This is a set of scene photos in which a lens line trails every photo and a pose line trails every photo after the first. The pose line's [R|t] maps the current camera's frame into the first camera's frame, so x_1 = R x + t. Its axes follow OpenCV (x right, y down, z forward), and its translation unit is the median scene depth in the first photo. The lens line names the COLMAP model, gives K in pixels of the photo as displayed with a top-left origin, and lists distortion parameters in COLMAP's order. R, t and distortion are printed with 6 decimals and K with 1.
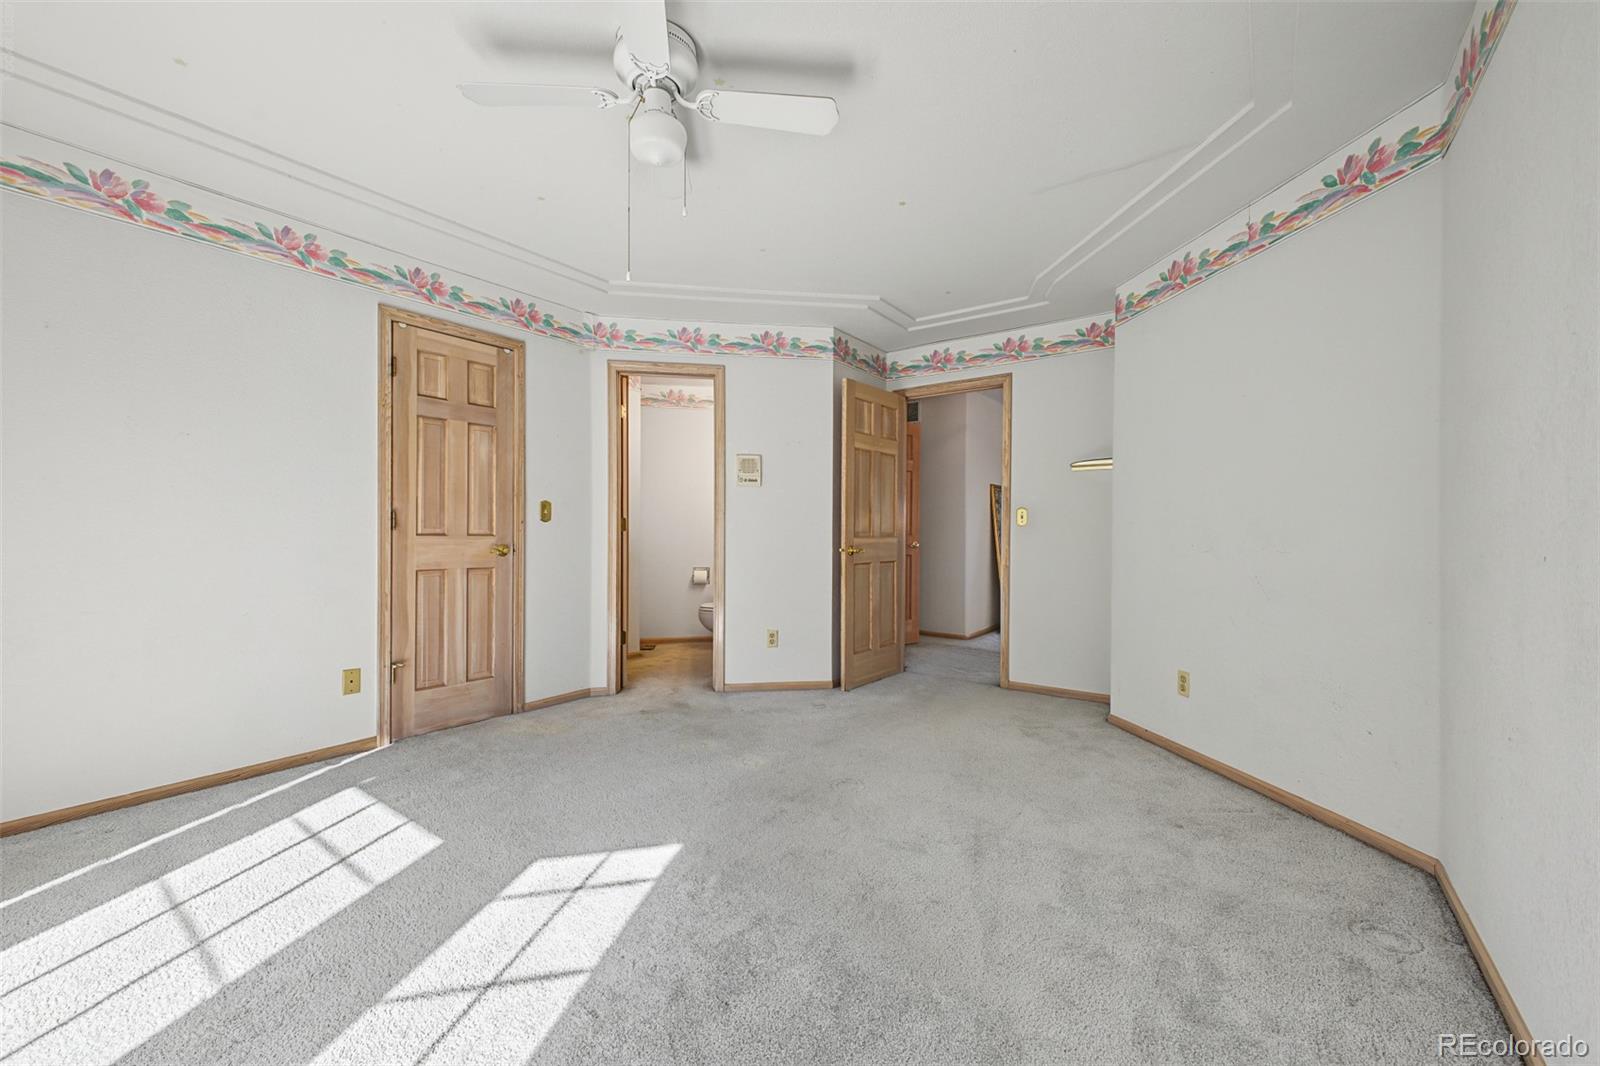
lens RADIAL K [[632.3, 0, 806.6], [0, 632.3, 531.5], [0, 0, 1]] dist [0.028605, 0.000328]
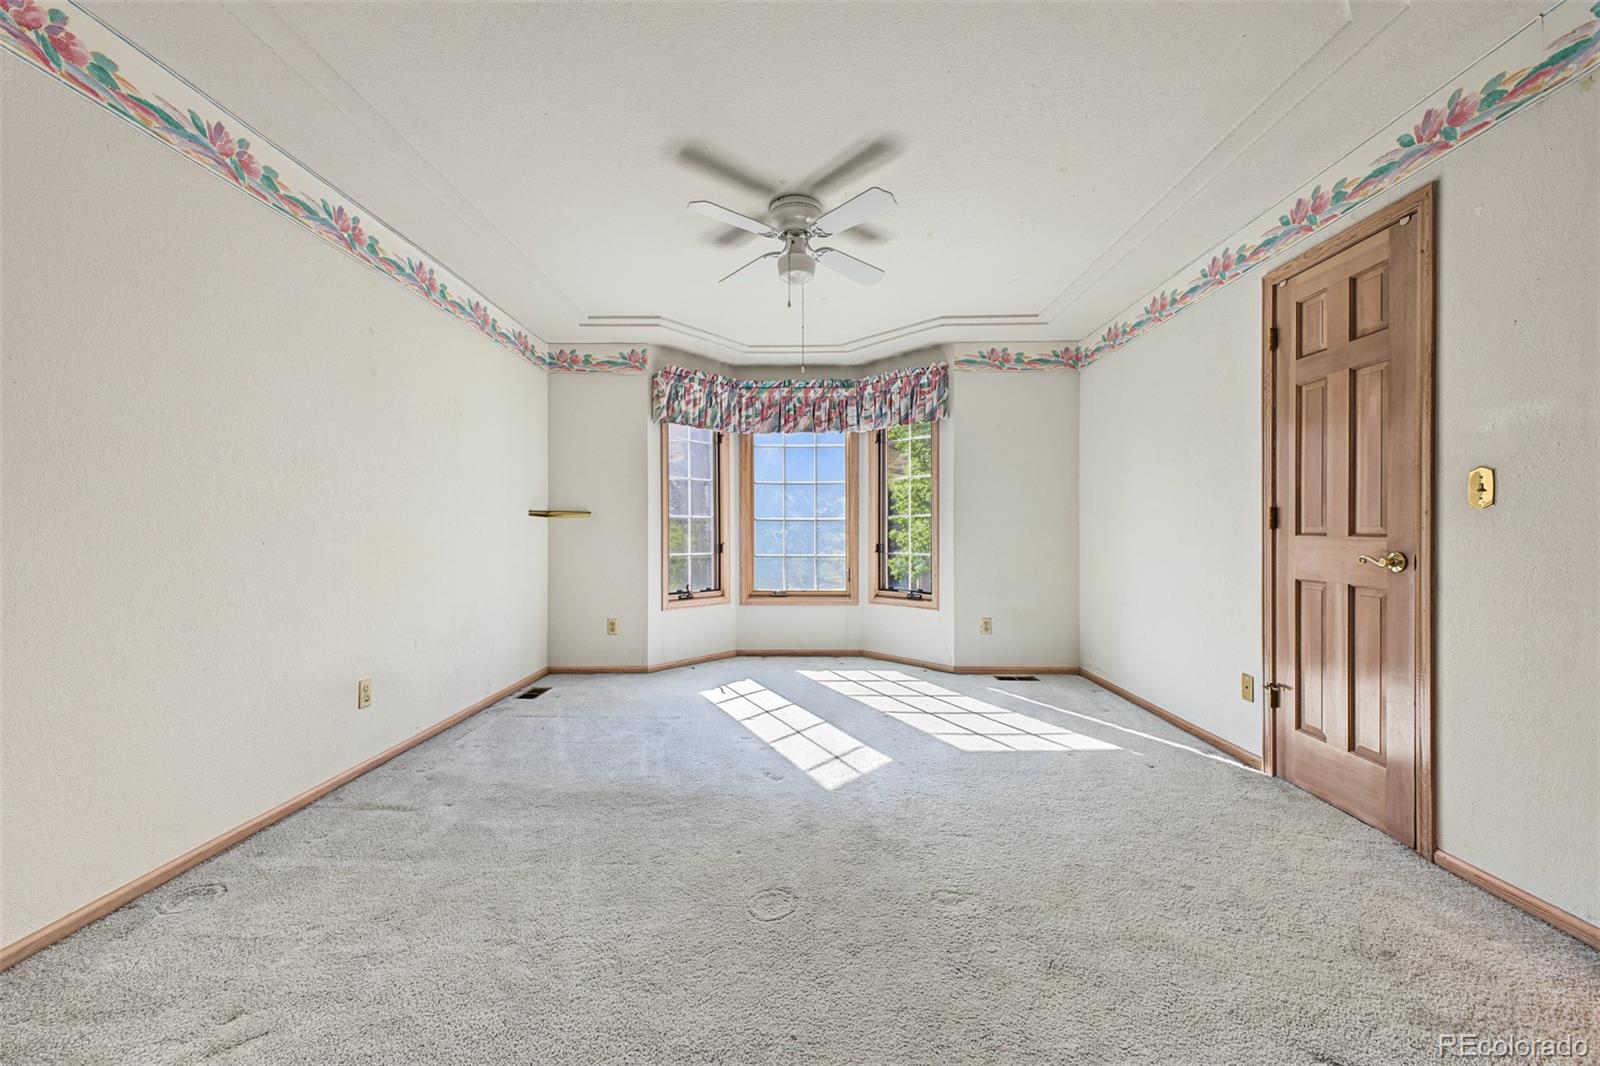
lens RADIAL K [[632.3, 0, 802.7], [0, 632.3, 535.8], [0, 0, 1]] dist [0.028605, 0.000328]
pose [[-0.811003, -0.001815, -0.585039, 0.381569], [-0.004675, 0.999983, 0.003378, 0.007047], [0.585023, 0.005474, -0.810998, 1.358677]]
